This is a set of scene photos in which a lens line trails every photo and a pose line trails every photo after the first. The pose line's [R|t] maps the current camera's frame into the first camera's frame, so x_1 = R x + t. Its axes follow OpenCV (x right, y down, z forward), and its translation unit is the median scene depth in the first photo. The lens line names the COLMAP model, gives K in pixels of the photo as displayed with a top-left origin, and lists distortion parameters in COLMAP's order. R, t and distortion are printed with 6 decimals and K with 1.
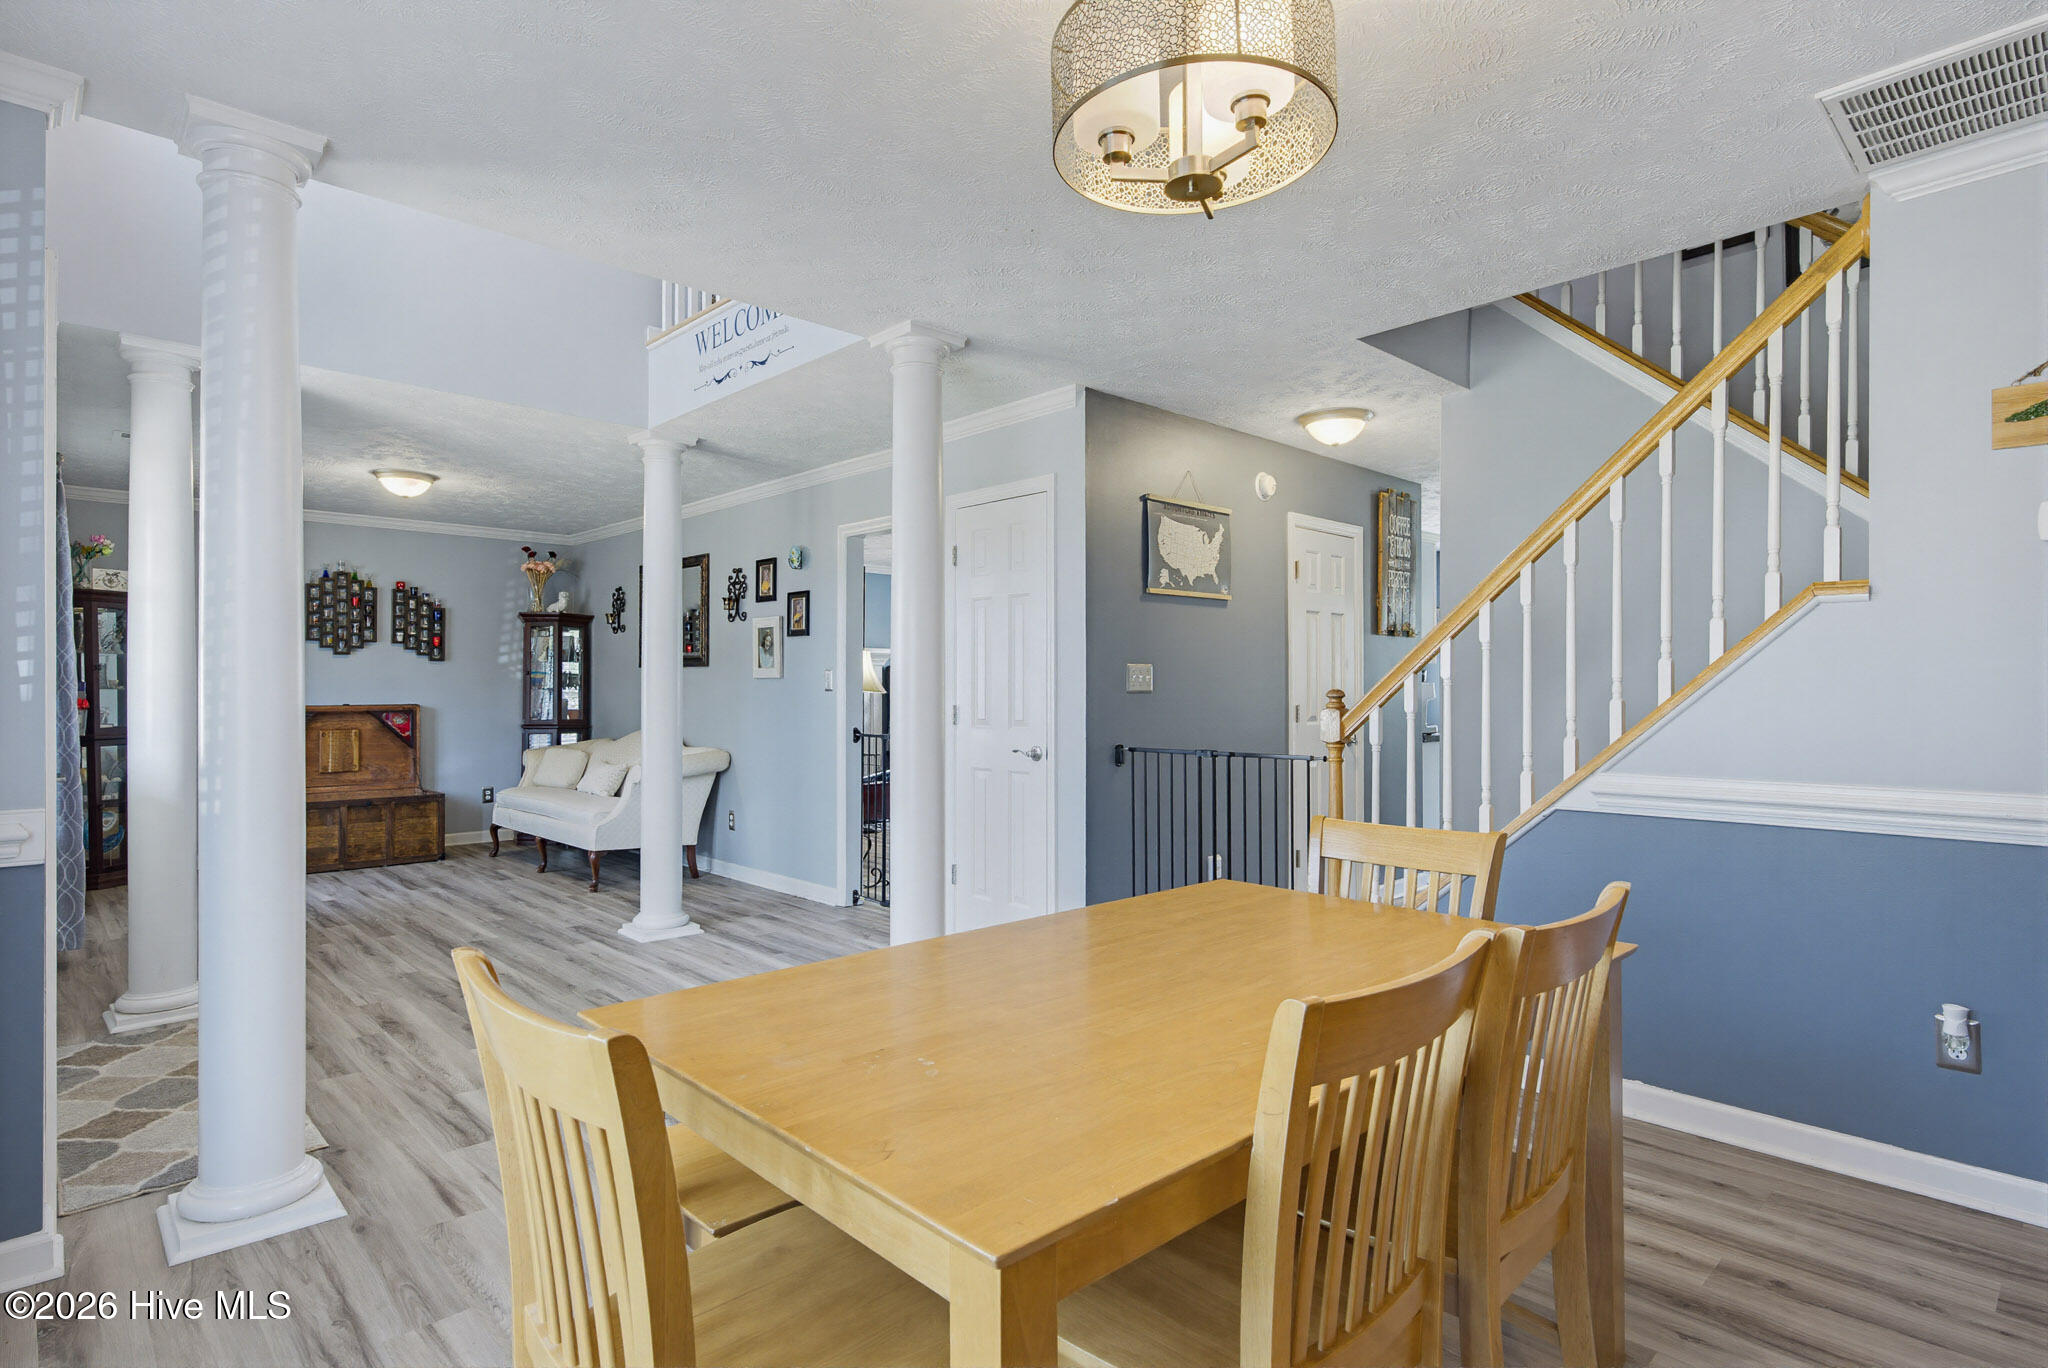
lens RADIAL K [[1056.2, 0, 1031.3], [0, 1056.2, 686.7], [0, 0, 1]] dist [0.012244, 0.000646]
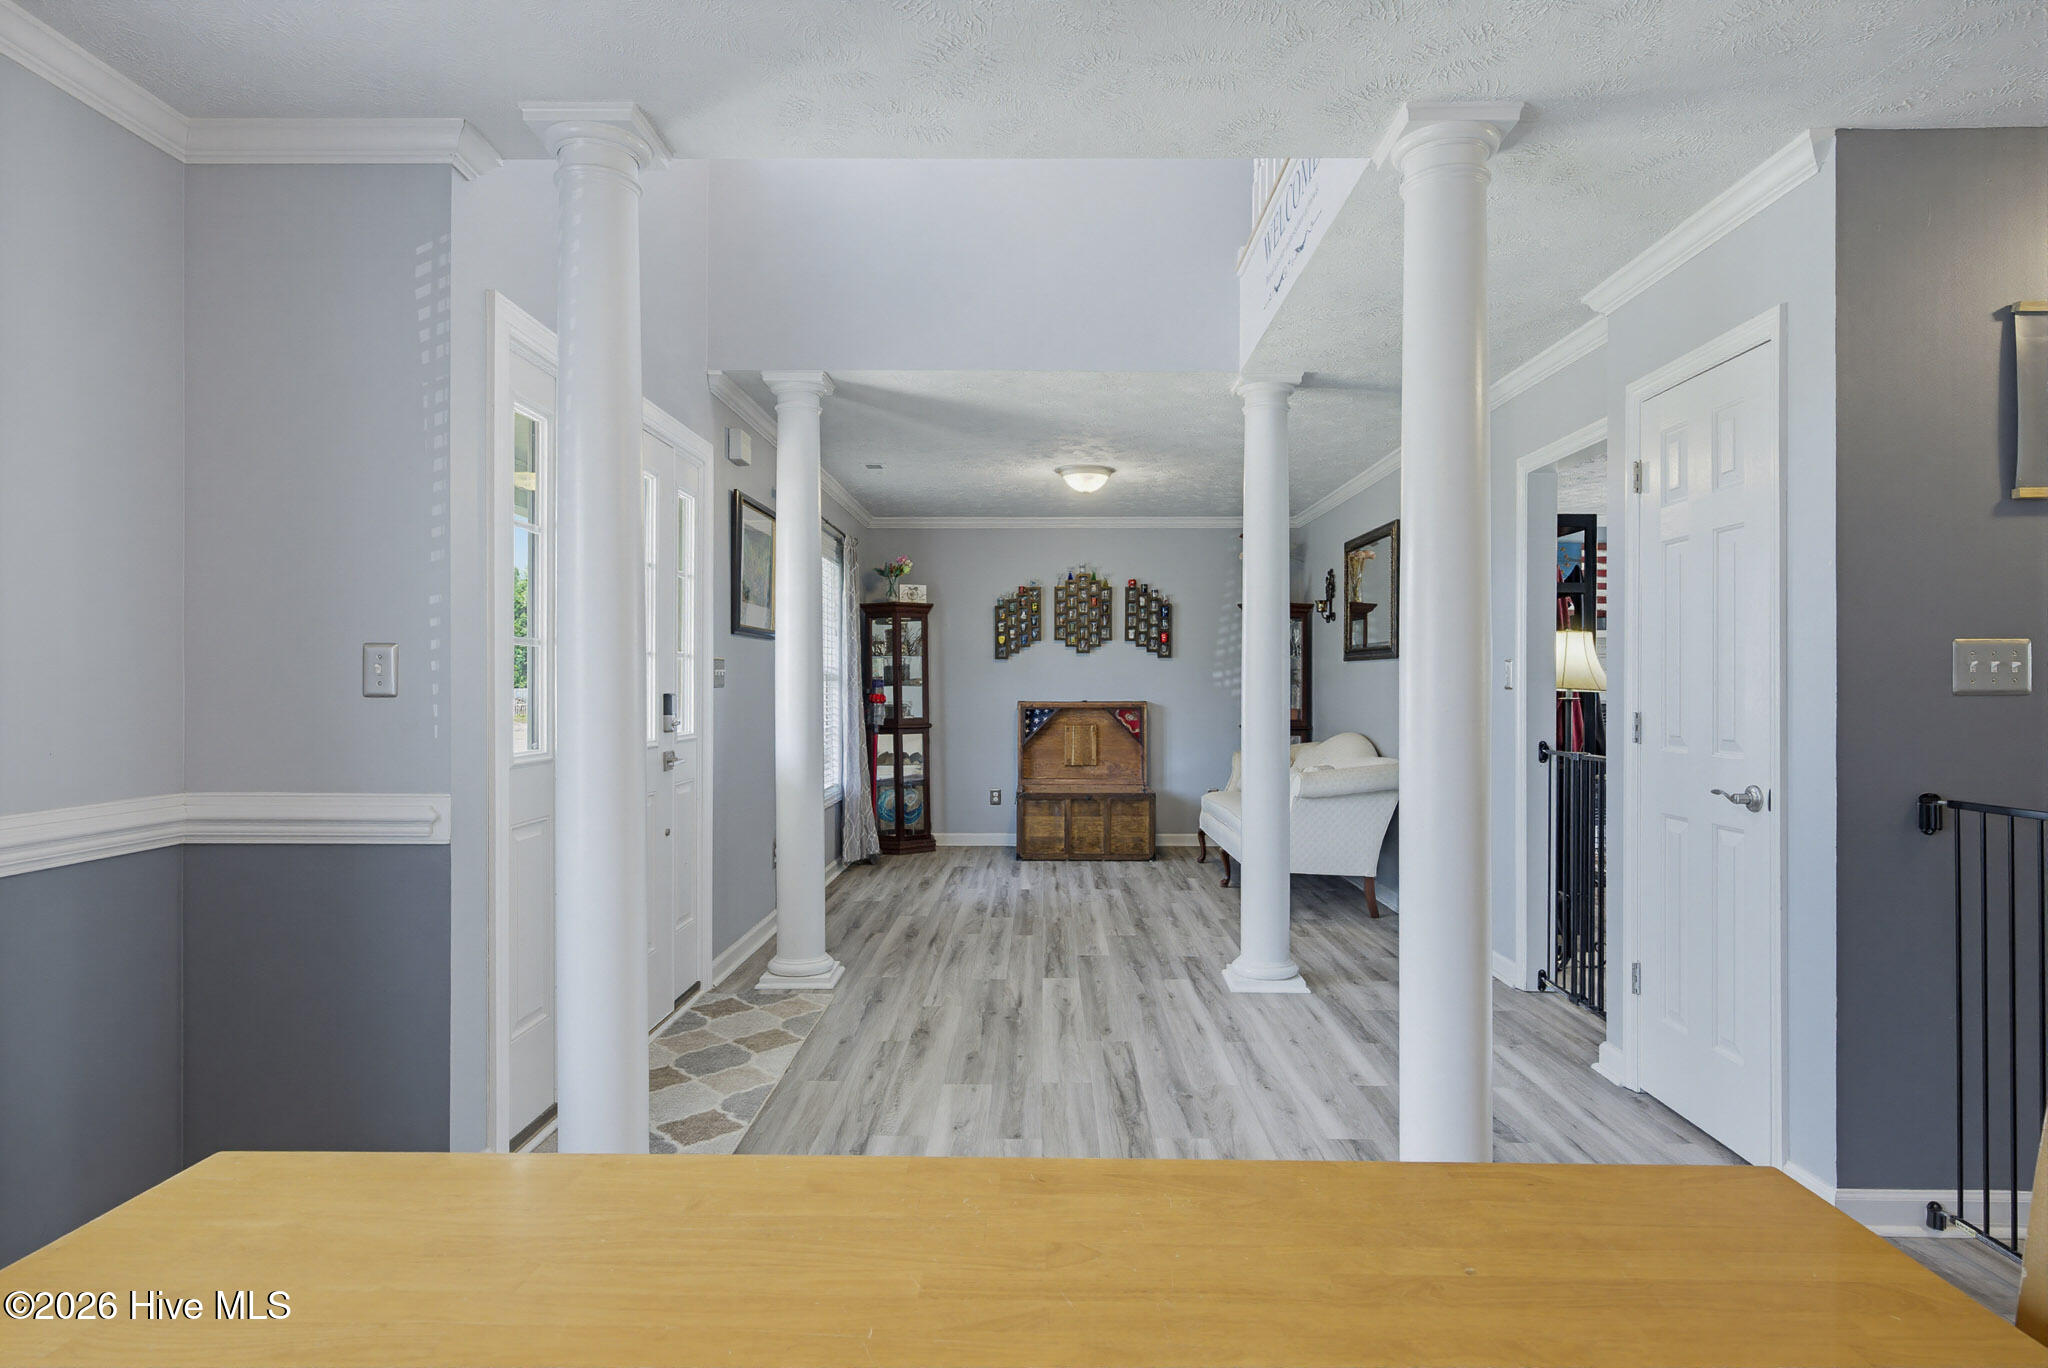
lens RADIAL K [[1135.3, 0, 1029.7], [0, 1135.3, 688.0], [0, 0, 1]] dist [0.004496, 0.000580]
pose [[0.713843, 0.001839, -0.700304, 0.094576], [0.000753, 0.999994, 0.003393, 0.000223], [0.700306, -0.002950, 0.713837, 0.167686]]
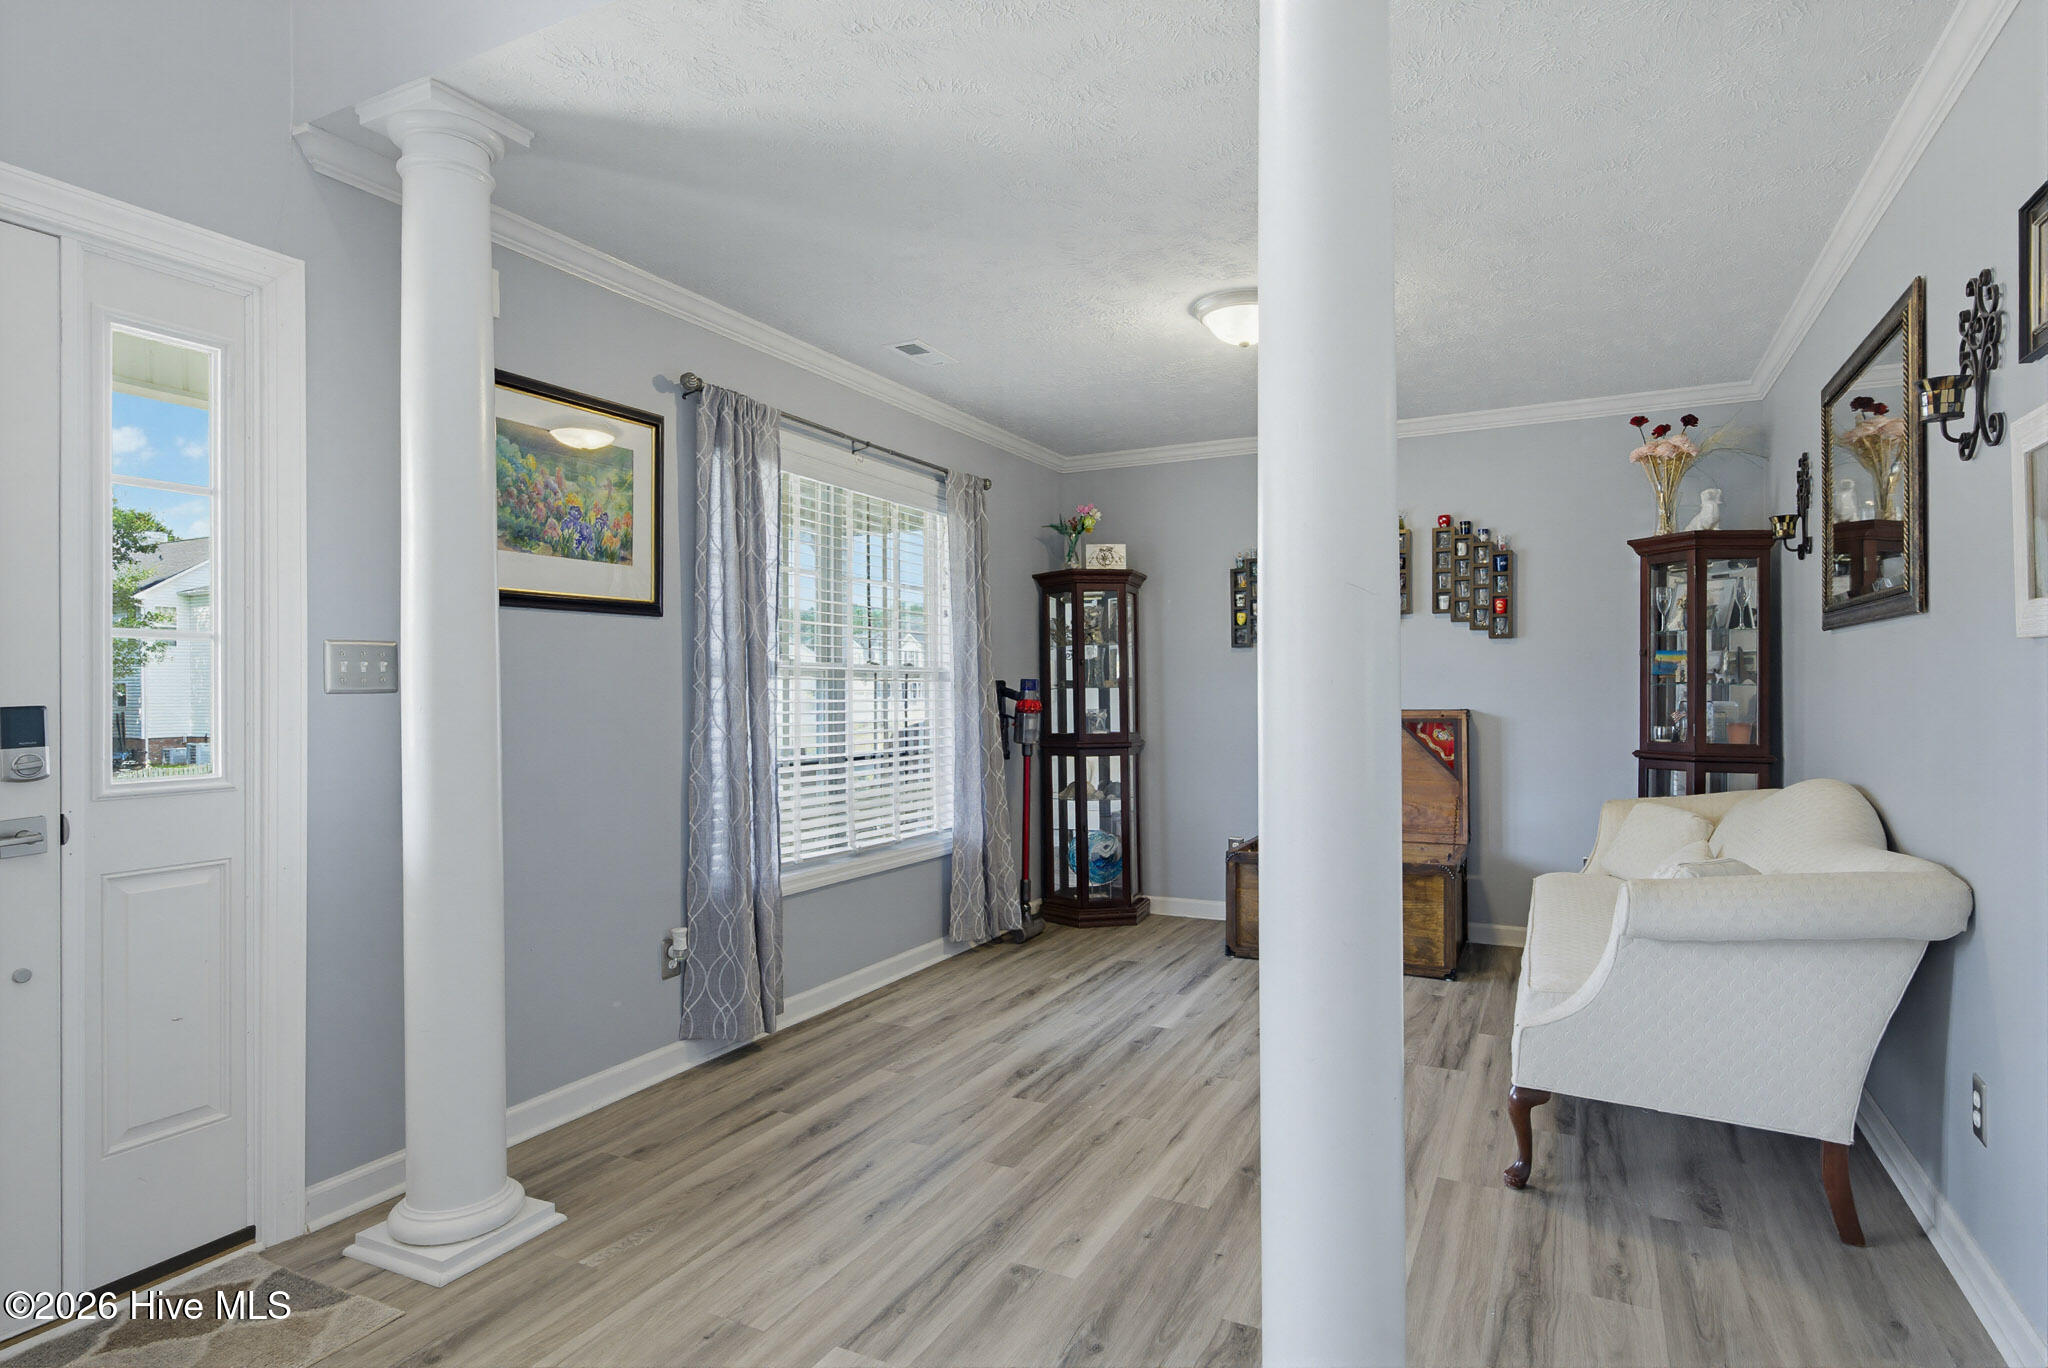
lens RADIAL K [[1091.4, 0, 1030.5], [0, 1091.4, 686.7], [0, 0, 1]] dist [-0.001857, 0.002947]
pose [[0.334951, -0.004941, -0.942223, -0.068249], [0.008407, 0.999962, -0.002255, 0.002468], [0.942198, -0.007166, 0.334980, 0.569910]]
